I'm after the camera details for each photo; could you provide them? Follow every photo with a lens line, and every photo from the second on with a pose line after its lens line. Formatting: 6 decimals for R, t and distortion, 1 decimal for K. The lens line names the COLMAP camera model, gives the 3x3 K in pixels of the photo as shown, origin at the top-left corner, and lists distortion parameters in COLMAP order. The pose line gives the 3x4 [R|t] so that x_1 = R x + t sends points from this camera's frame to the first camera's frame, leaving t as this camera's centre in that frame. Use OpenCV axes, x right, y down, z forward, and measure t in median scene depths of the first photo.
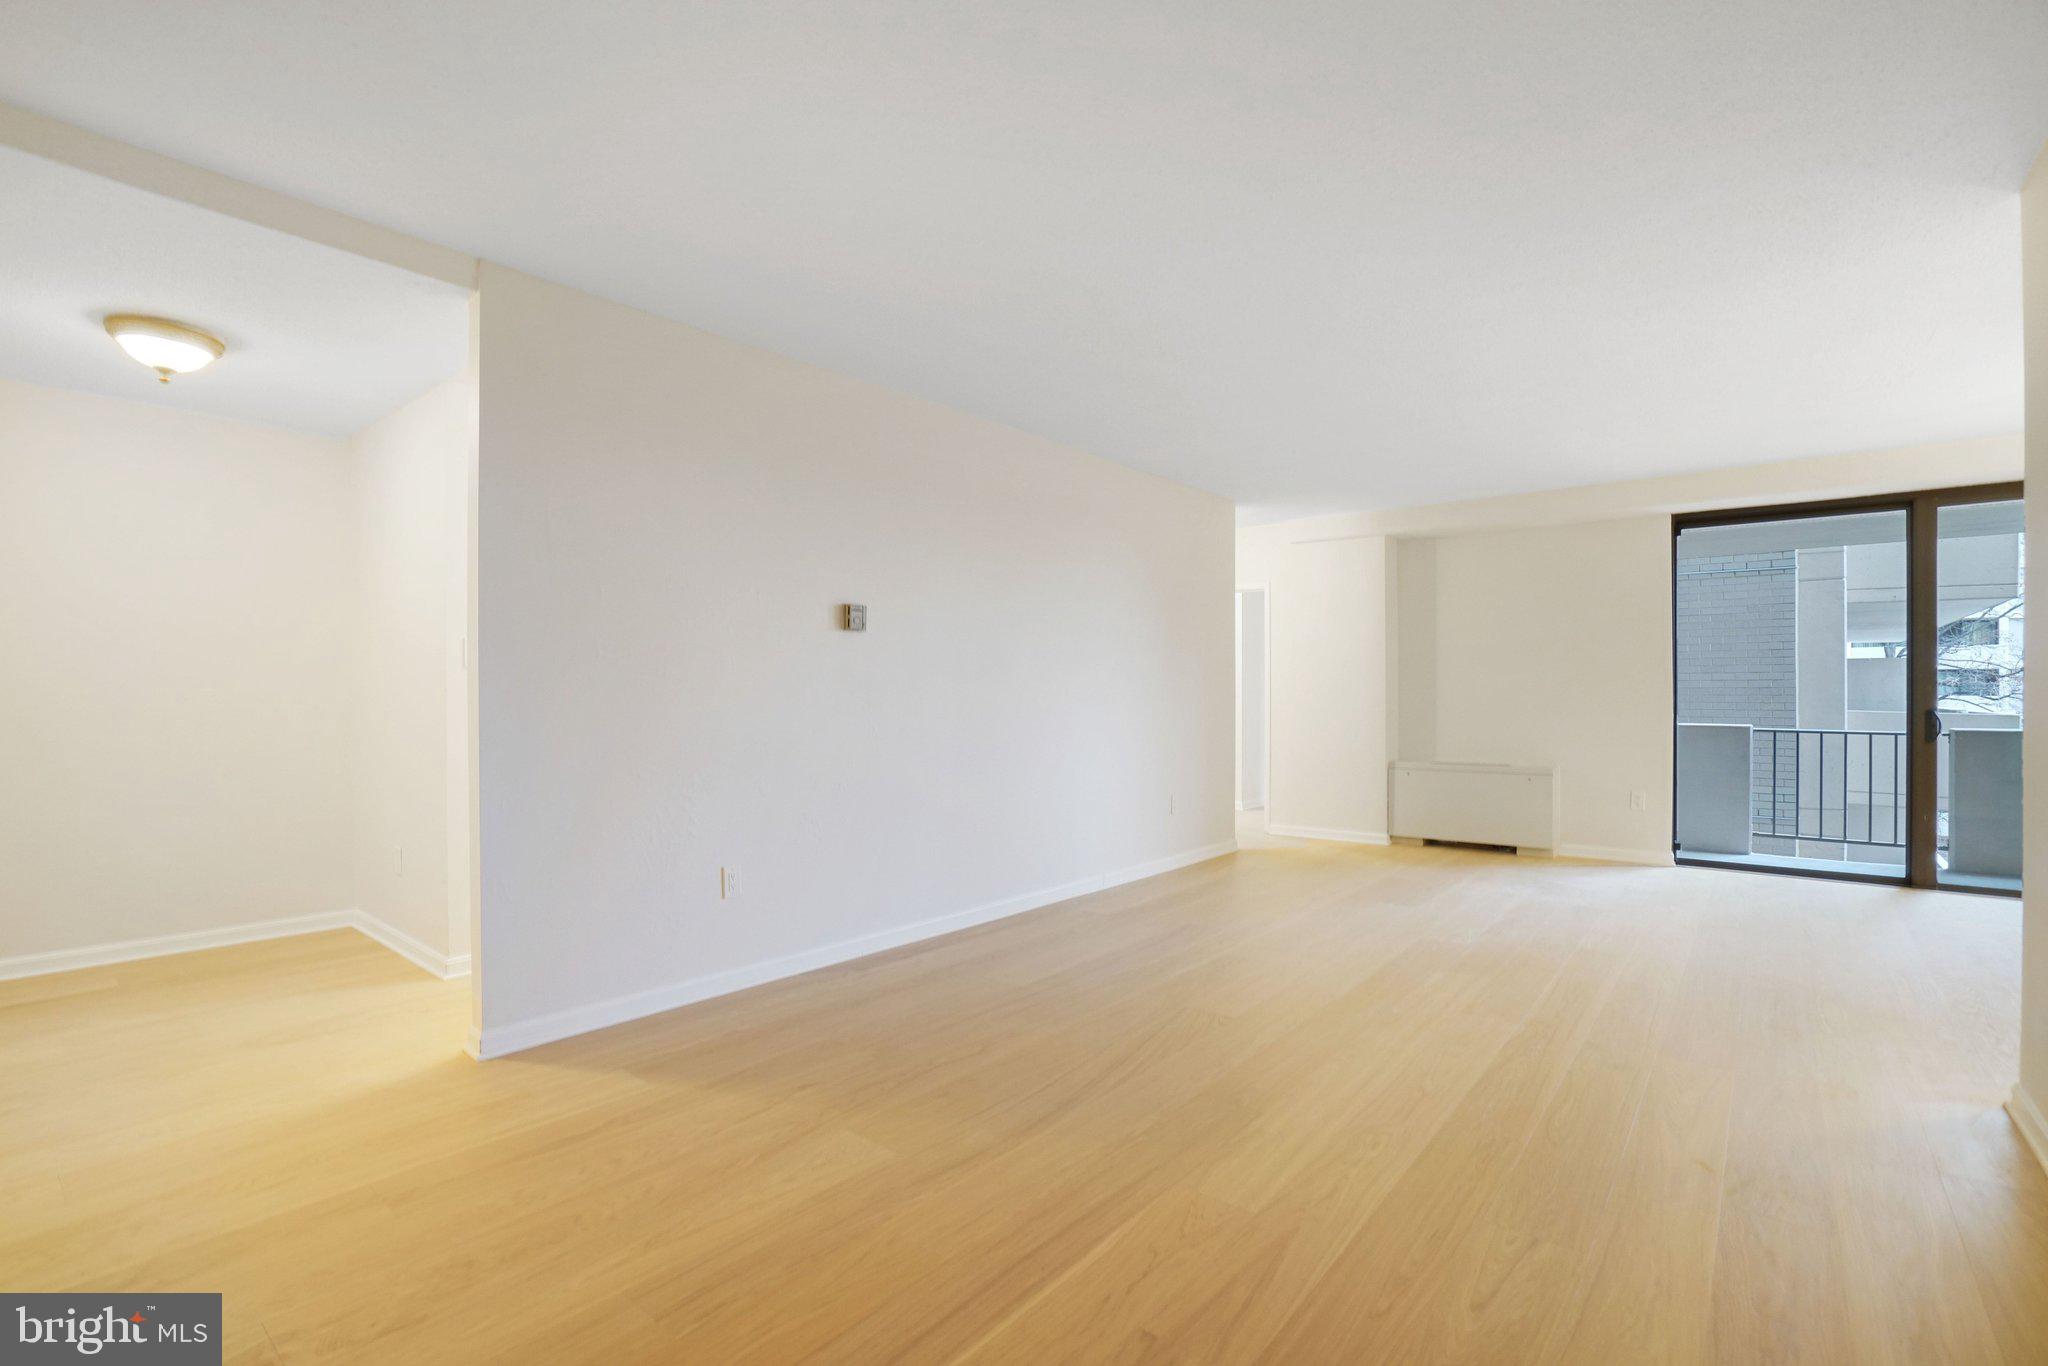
lens RADIAL K [[943.1, 0, 1011.8], [0, 943.1, 691.8], [0, 0, 1]] dist [-0.059007, 0.021696]
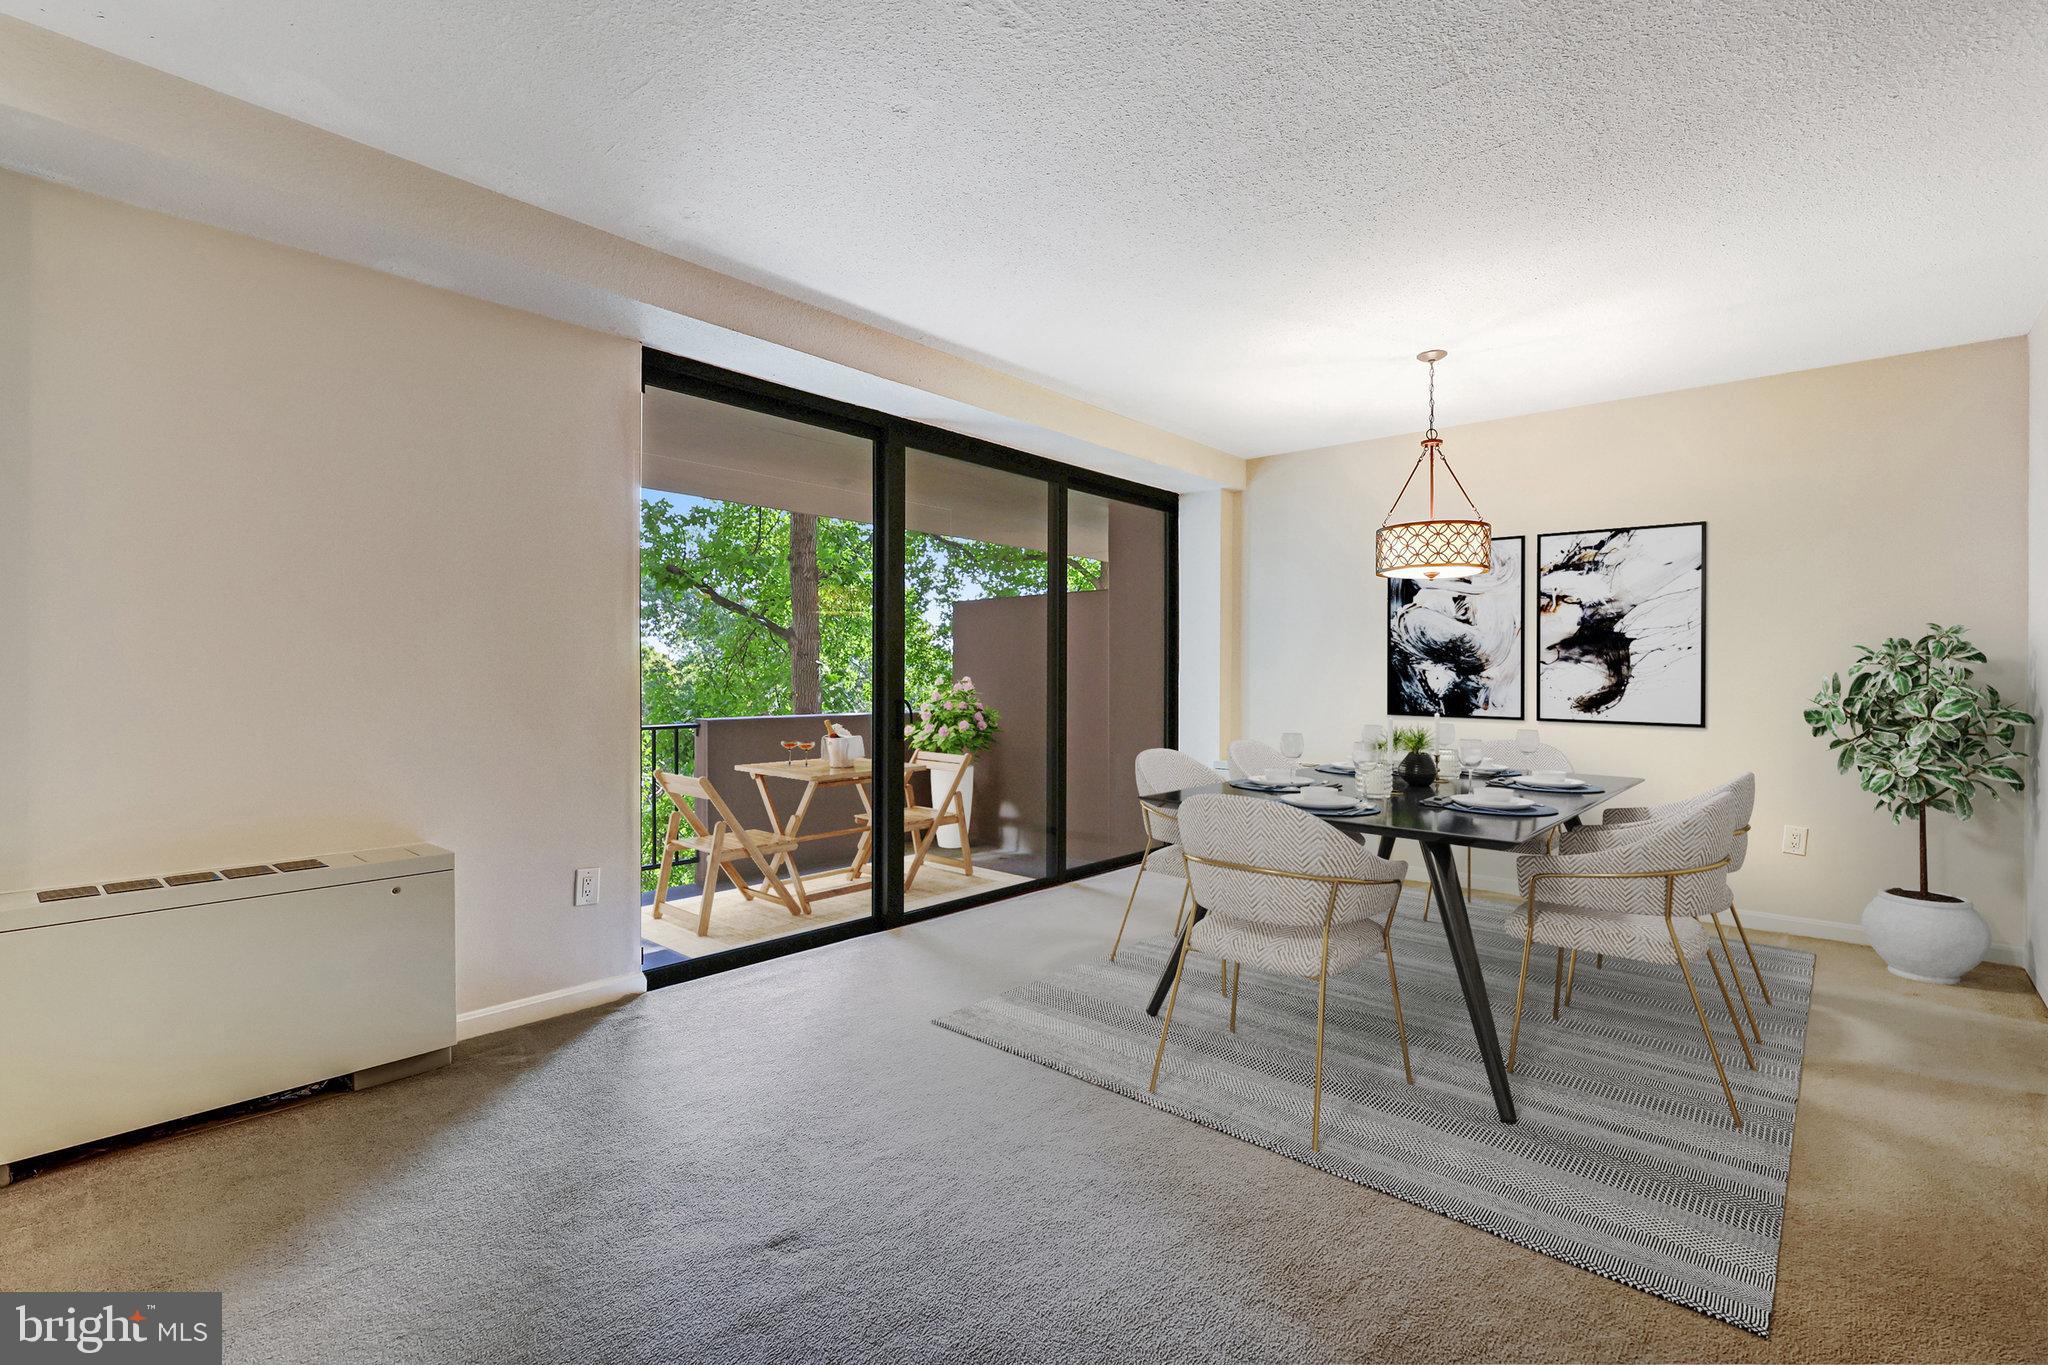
lens RADIAL K [[951.5, 0, 1023.3], [0, 951.5, 672.2], [0, 0, 1]] dist [0.003470, -0.000059]
pose [[0.026466, 0.006514, 0.999628, 0.141358], [0.002066, 0.999976, -0.006571, 0.003221], [-0.999648, 0.002239, 0.026452, 0.654828]]
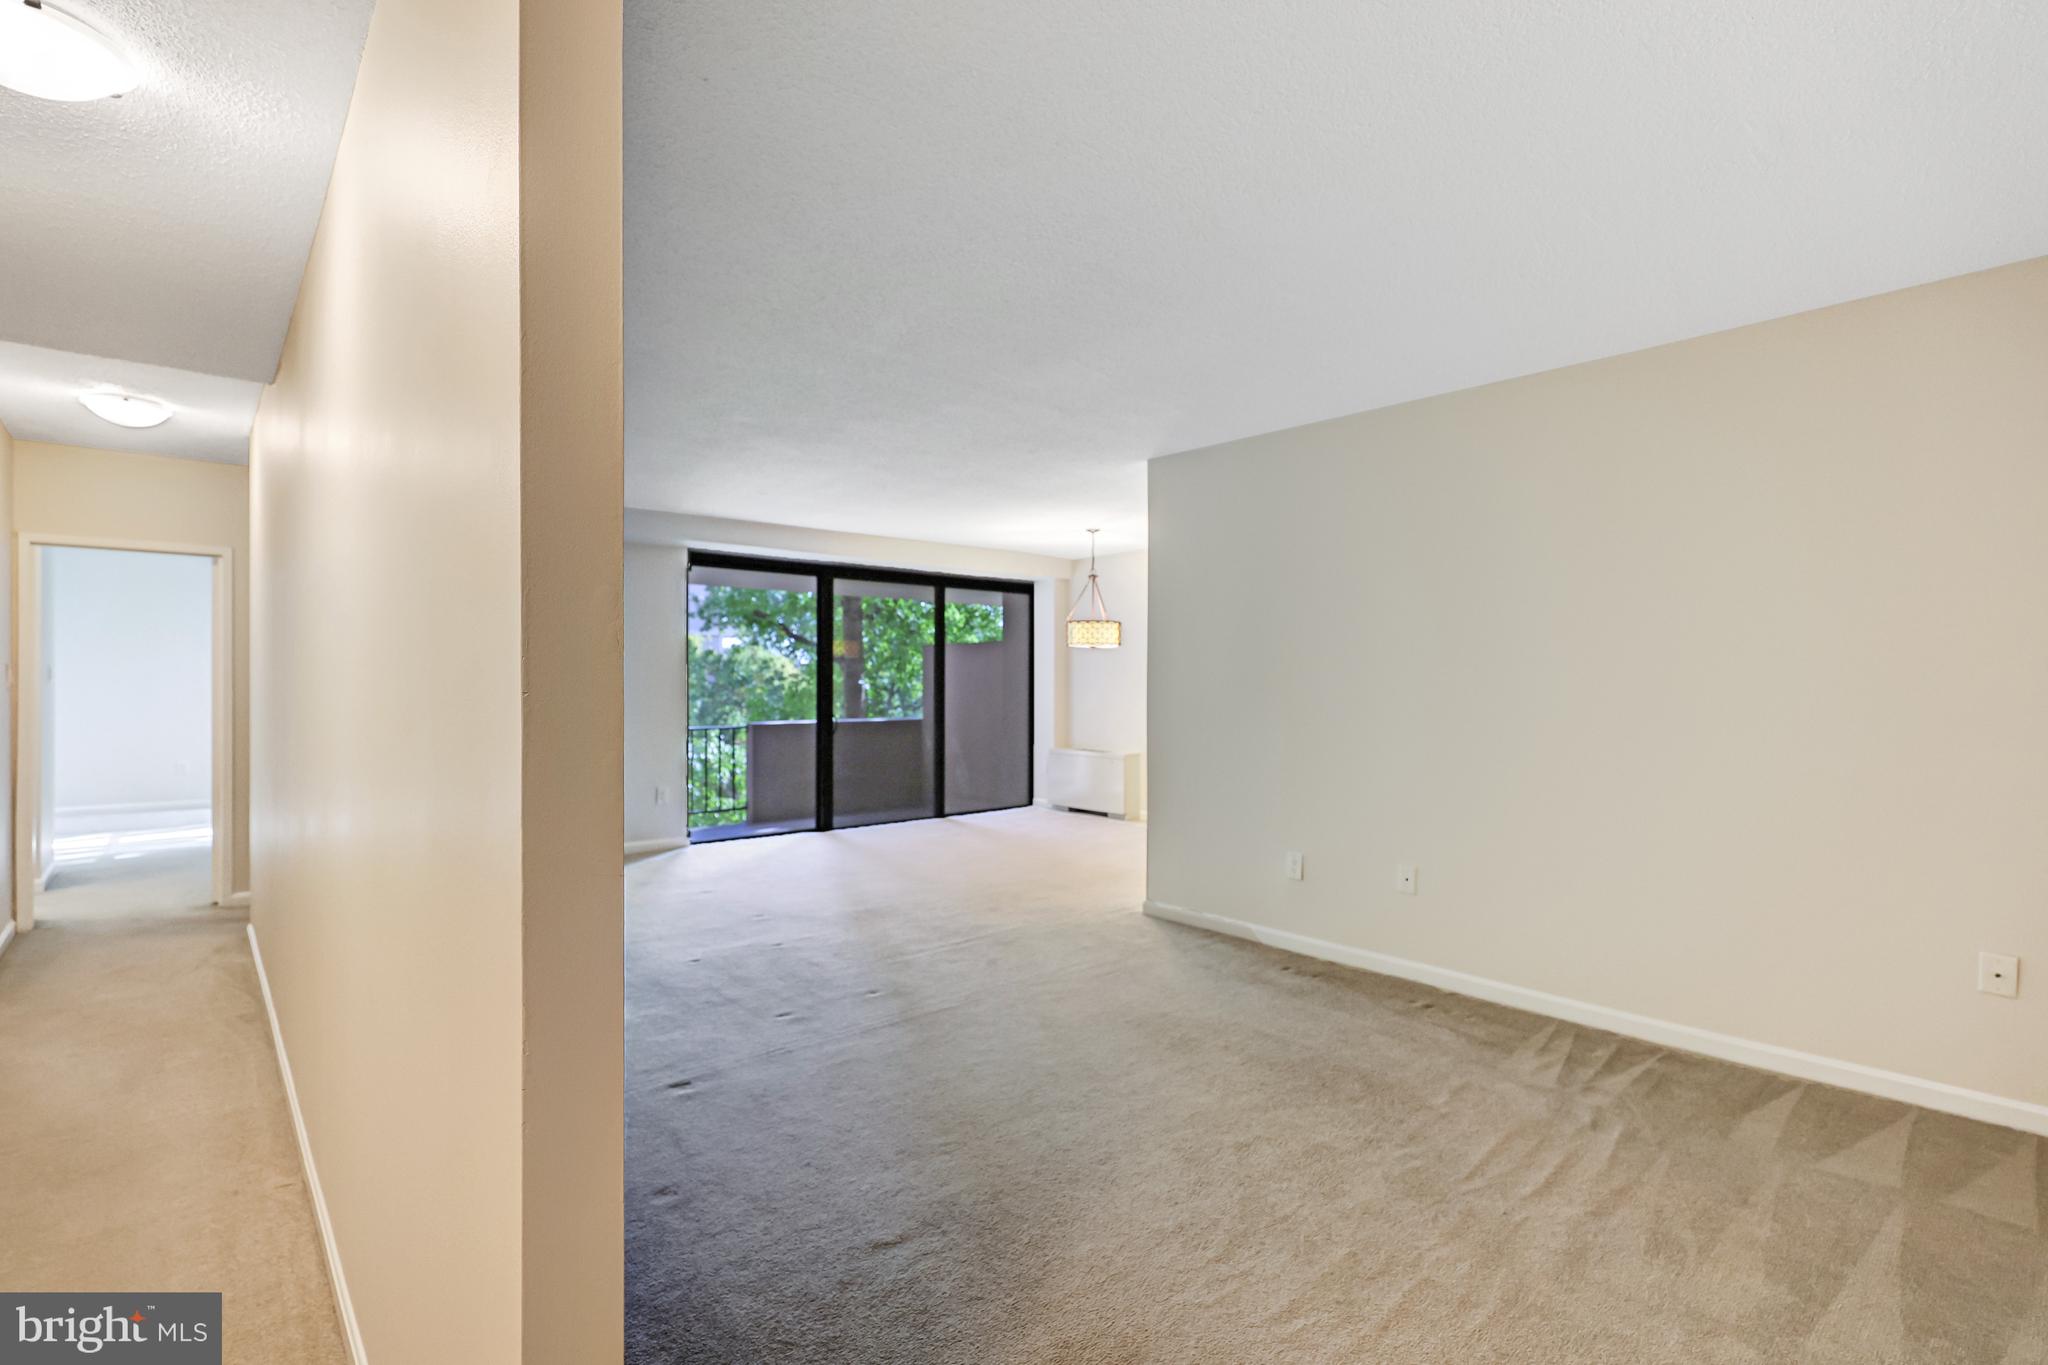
lens RADIAL K [[951.5, 0, 1023.3], [0, 951.5, 672.2], [0, 0, 1]] dist [0.003470, -0.000059]
pose [[0.159290, 0.009875, 0.987182, -0.360376], [0.002987, 0.999941, -0.010485, -0.018089], [-0.987227, 0.004619, 0.159251, 0.329763]]
